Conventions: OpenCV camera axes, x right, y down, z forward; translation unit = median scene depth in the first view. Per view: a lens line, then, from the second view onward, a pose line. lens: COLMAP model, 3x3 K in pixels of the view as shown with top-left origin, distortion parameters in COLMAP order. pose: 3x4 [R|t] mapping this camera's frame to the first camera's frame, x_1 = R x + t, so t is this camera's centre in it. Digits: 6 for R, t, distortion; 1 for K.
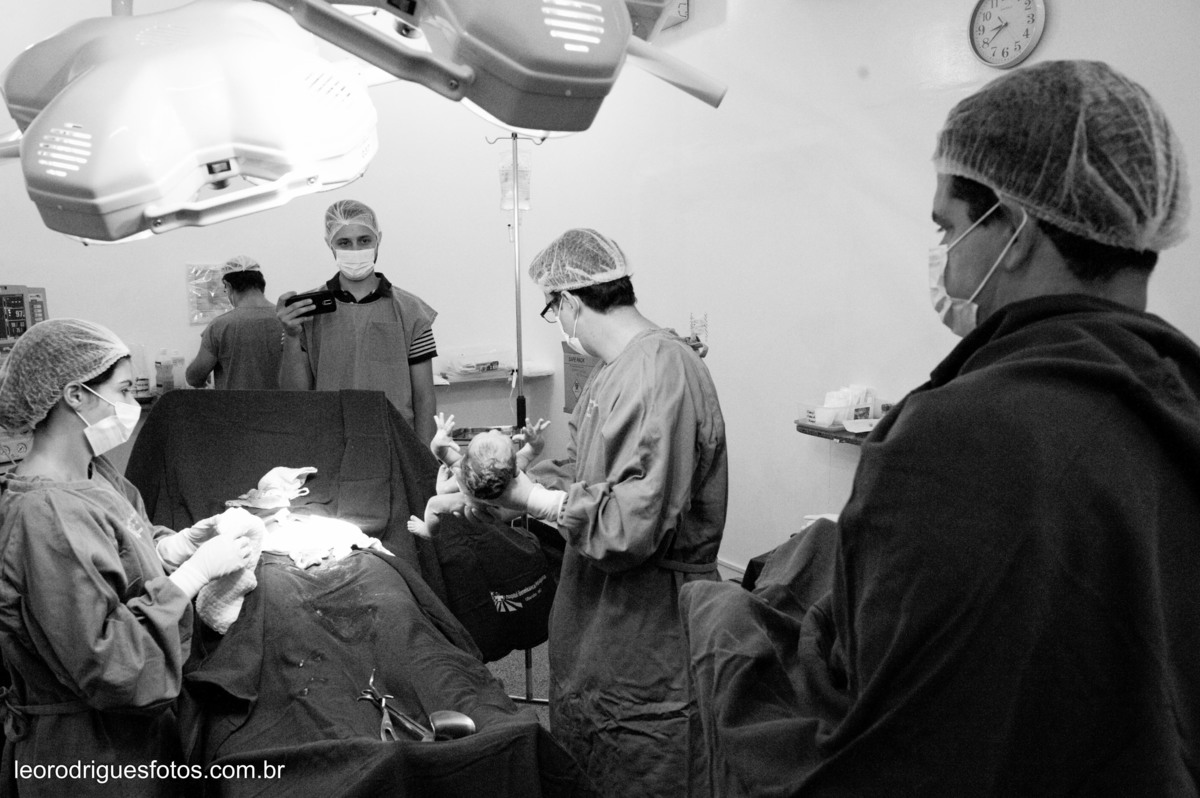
lens RADIAL K [[901.4, 0, 600.0], [0, 901.4, 399.0], [0, 0, 1]] dist [-0.034115, -0.005829]
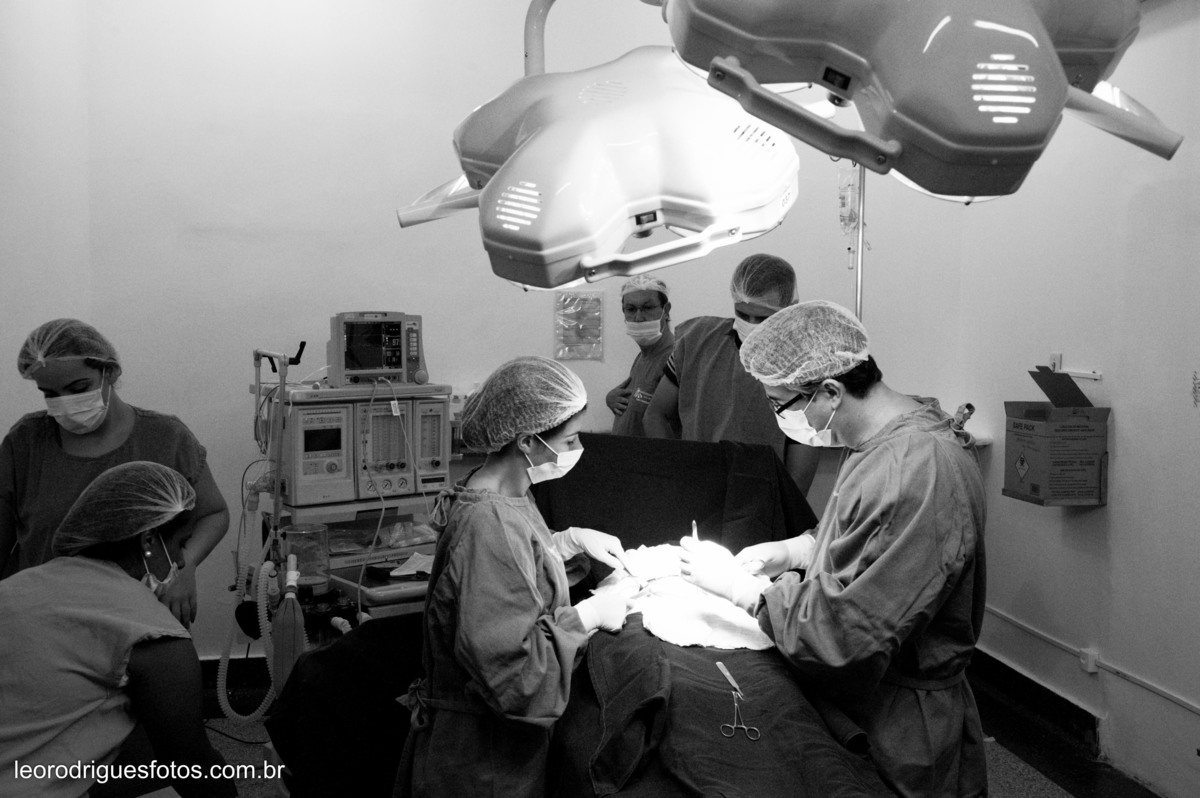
lens RADIAL K [[1225.7, 0, 600.0], [0, 1225.7, 399.0], [0, 0, 1]] dist [0.042075, 0.011057]
pose [[0.931963, 0.050051, -0.359081, 0.049385], [-0.070903, 0.996462, -0.045128, 0.019526], [0.355552, 0.067518, 0.932215, -0.352508]]
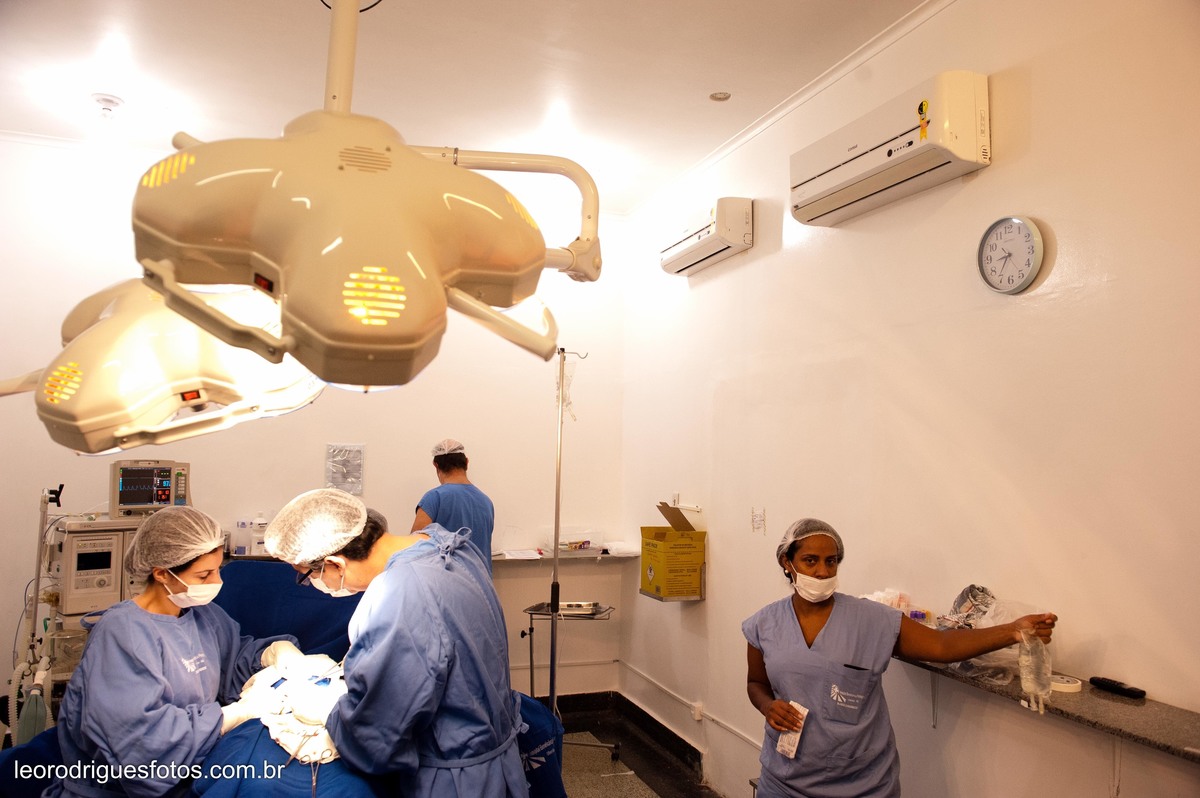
lens RADIAL K [[824.7, 0, 600.0], [0, 824.7, 399.0], [0, 0, 1]] dist [-0.045185, -0.005064]
pose [[0.982299, 0.022763, -0.185933, 0.355755], [-0.059577, 0.979013, -0.194896, -0.071916], [0.177594, 0.202523, 0.963039, 0.015364]]
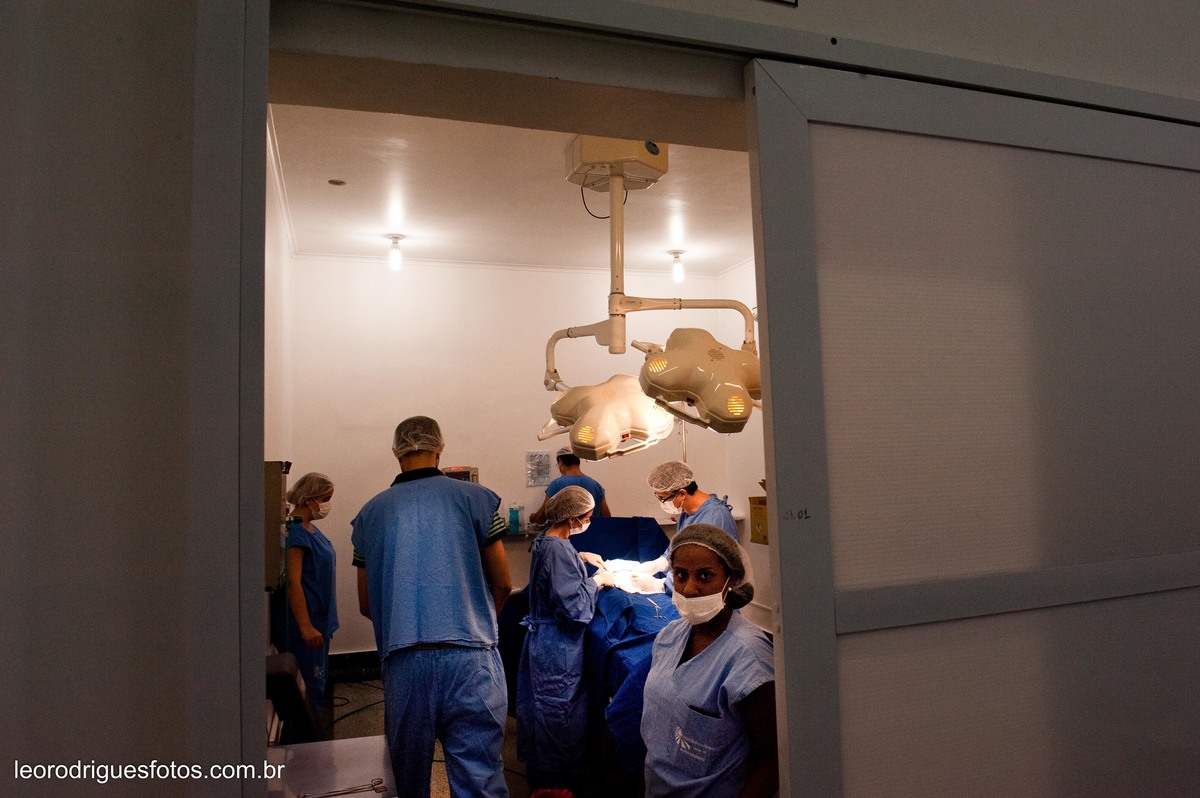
lens RADIAL K [[824.7, 0, 600.0], [0, 824.7, 399.0], [0, 0, 1]] dist [-0.045185, -0.005064]
pose [[0.972748, -0.025902, -0.230414, 0.164037], [-0.017898, 0.982387, -0.185998, 0.159716], [0.231173, 0.185053, 0.955151, -1.891551]]
